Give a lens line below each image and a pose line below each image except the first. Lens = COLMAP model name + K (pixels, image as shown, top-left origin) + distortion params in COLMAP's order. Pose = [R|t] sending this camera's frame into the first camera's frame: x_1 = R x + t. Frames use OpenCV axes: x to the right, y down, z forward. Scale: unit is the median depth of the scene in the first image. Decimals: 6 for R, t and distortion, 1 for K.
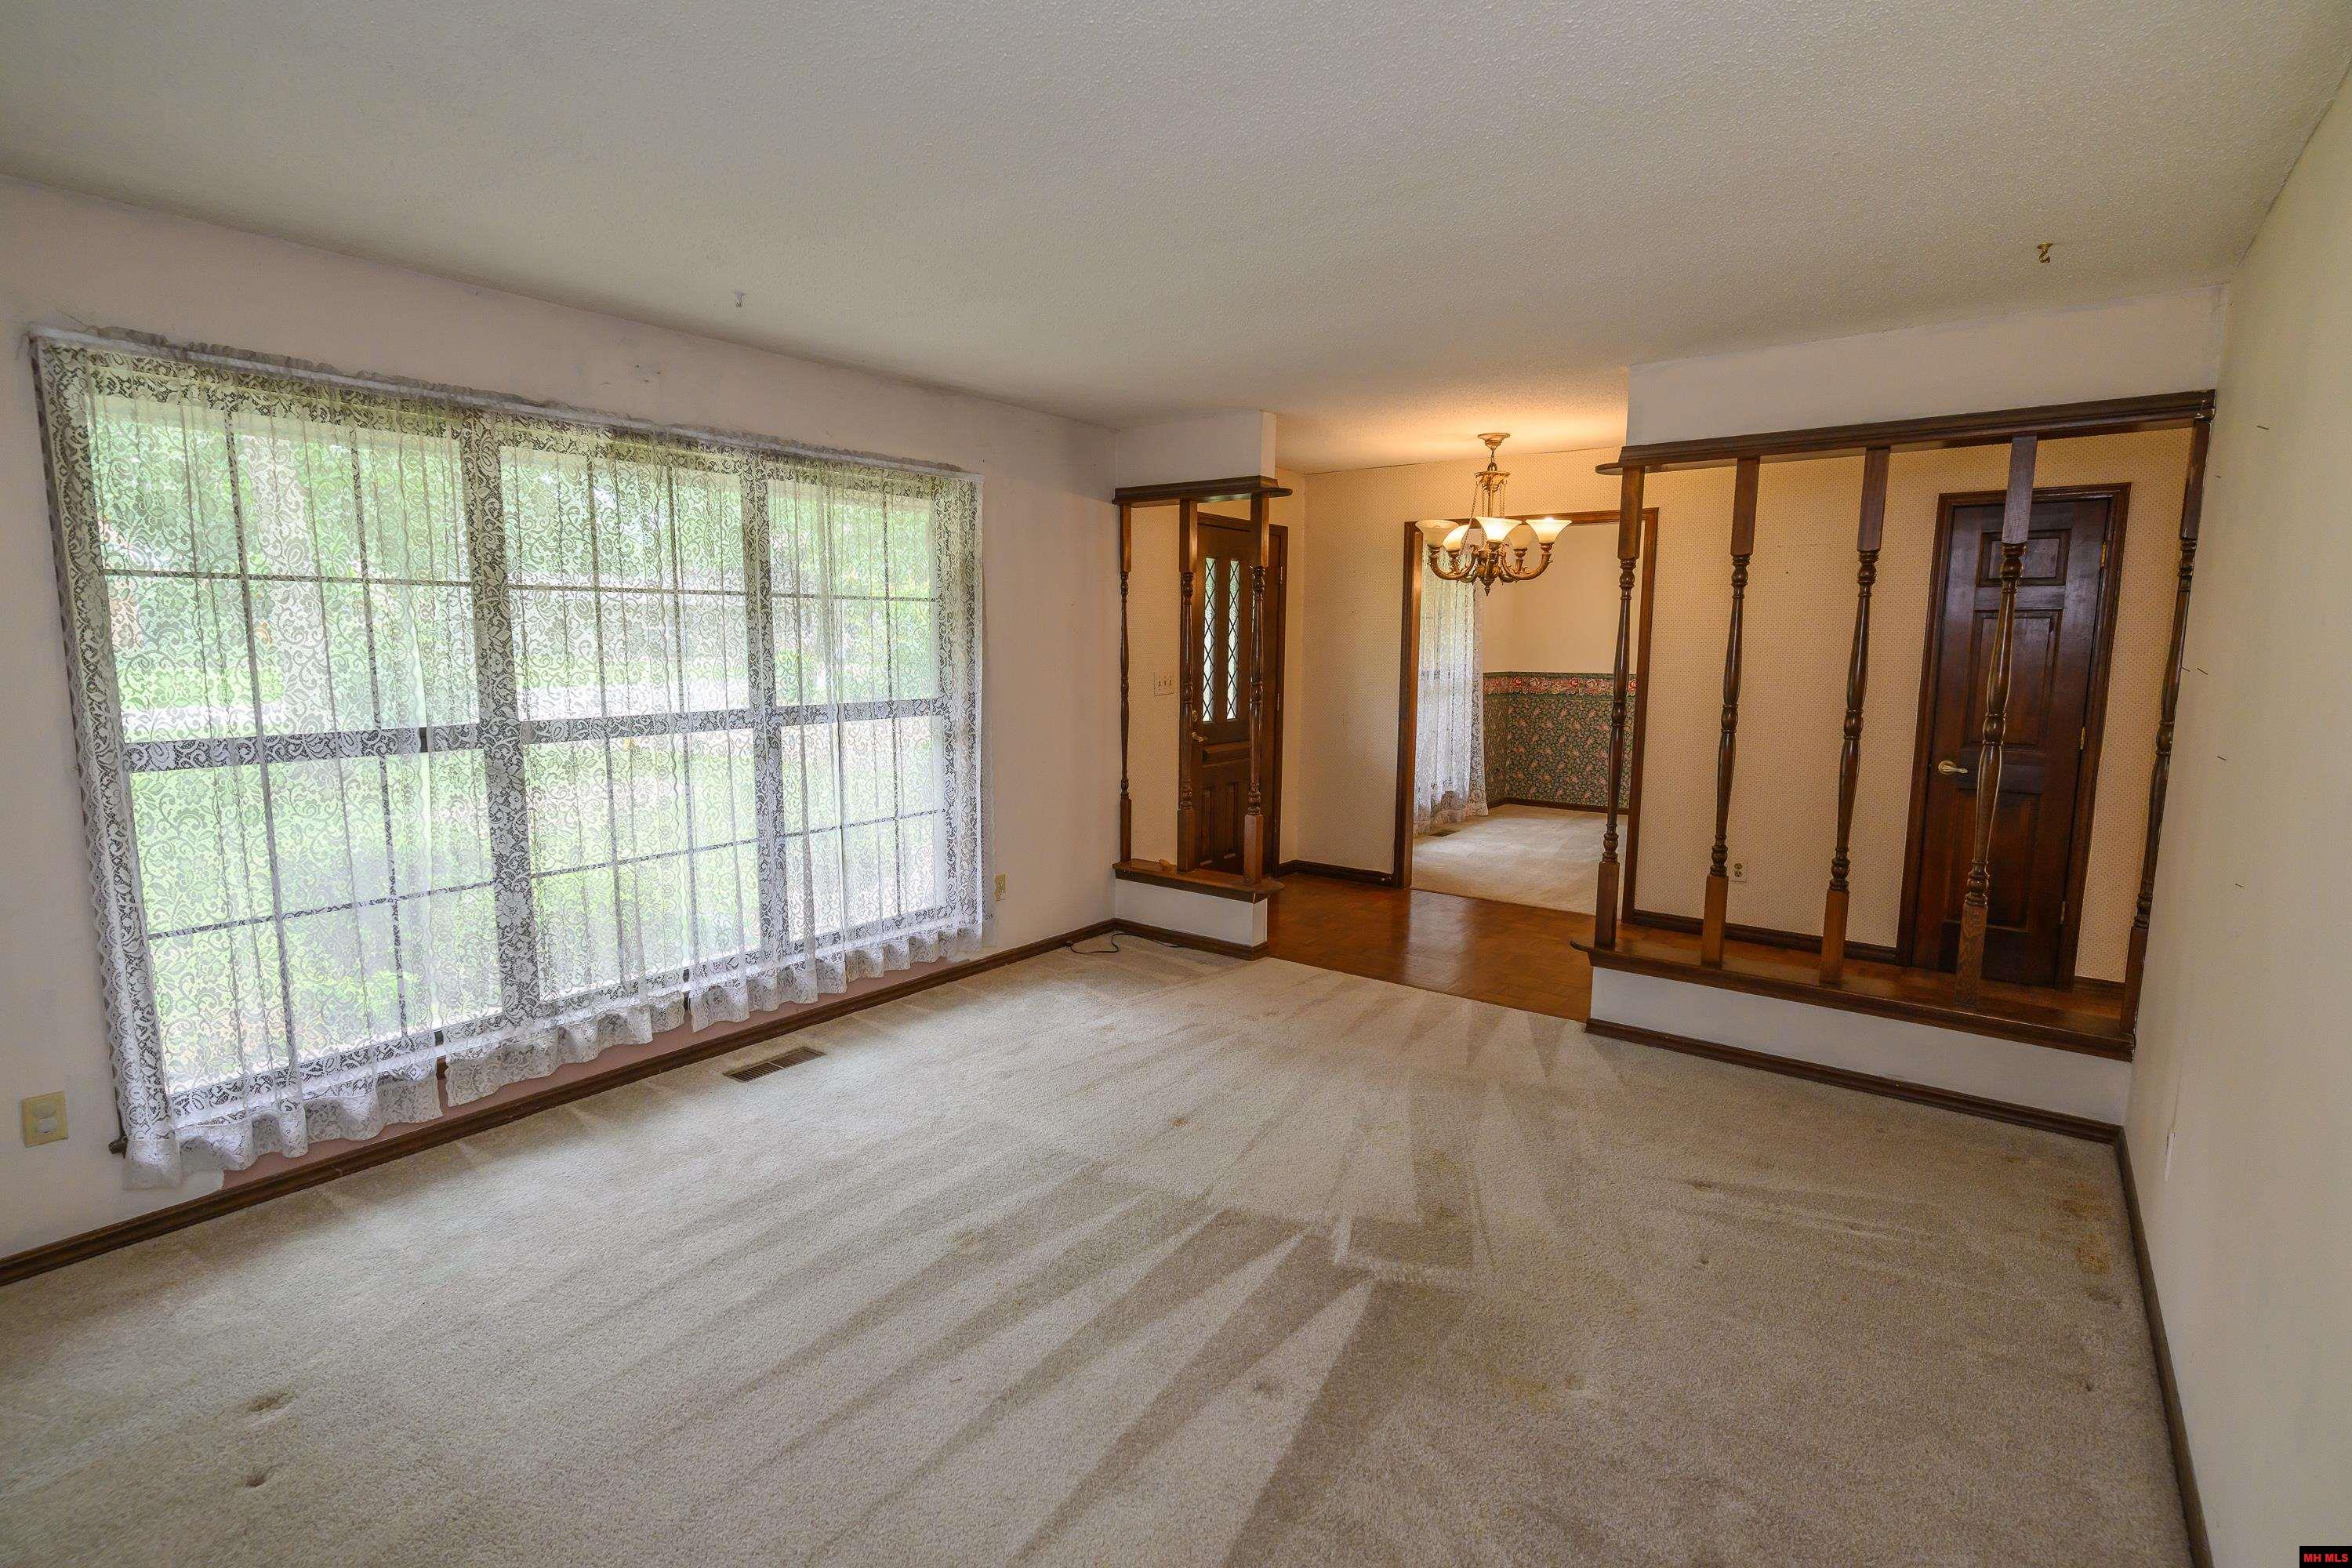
lens RADIAL K [[1121.8, 0, 1159.8], [0, 1121.8, 776.4], [0, 0, 1]] dist [0.001487, 0.000764]
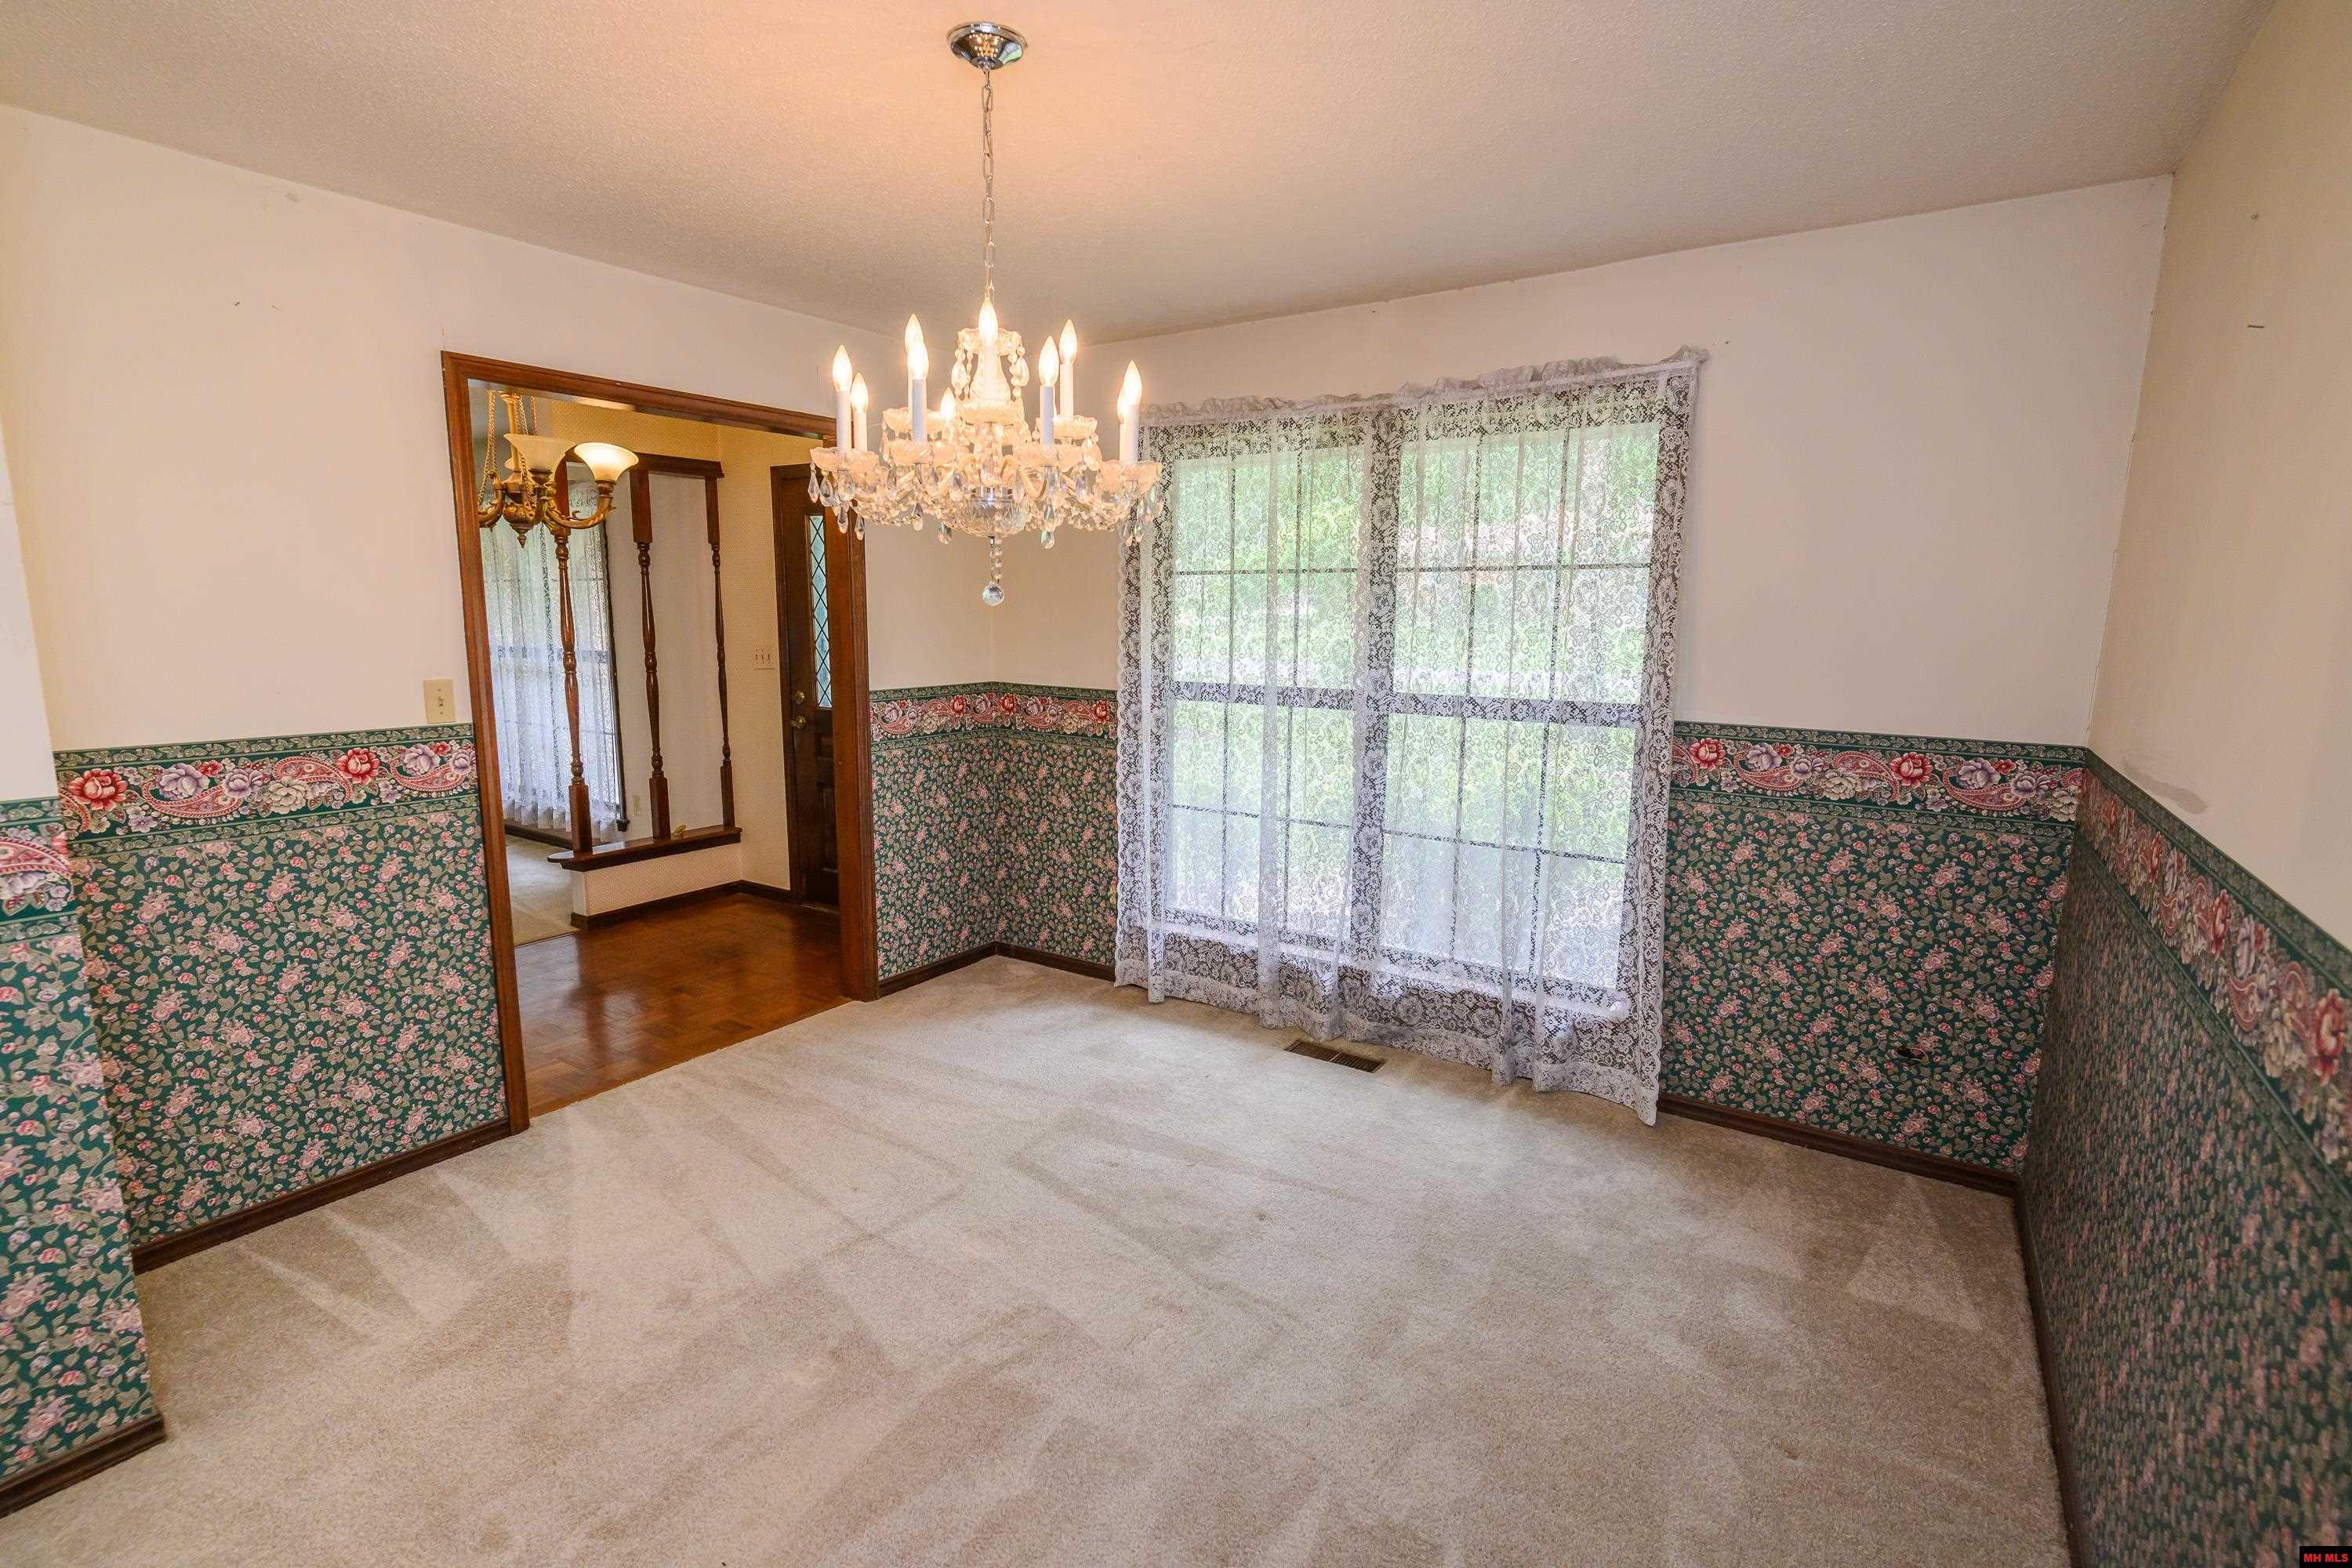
lens RADIAL K [[1169.8, 0, 1185.5], [0, 1169.8, 769.4], [0, 0, 1]] dist [-0.008120, 0.032831]
pose [[0.037085, 0.132981, -0.990425, 1.309855], [-0.131668, 0.983116, 0.127070, -0.210197], [0.990600, 0.125695, 0.053968, 1.705043]]
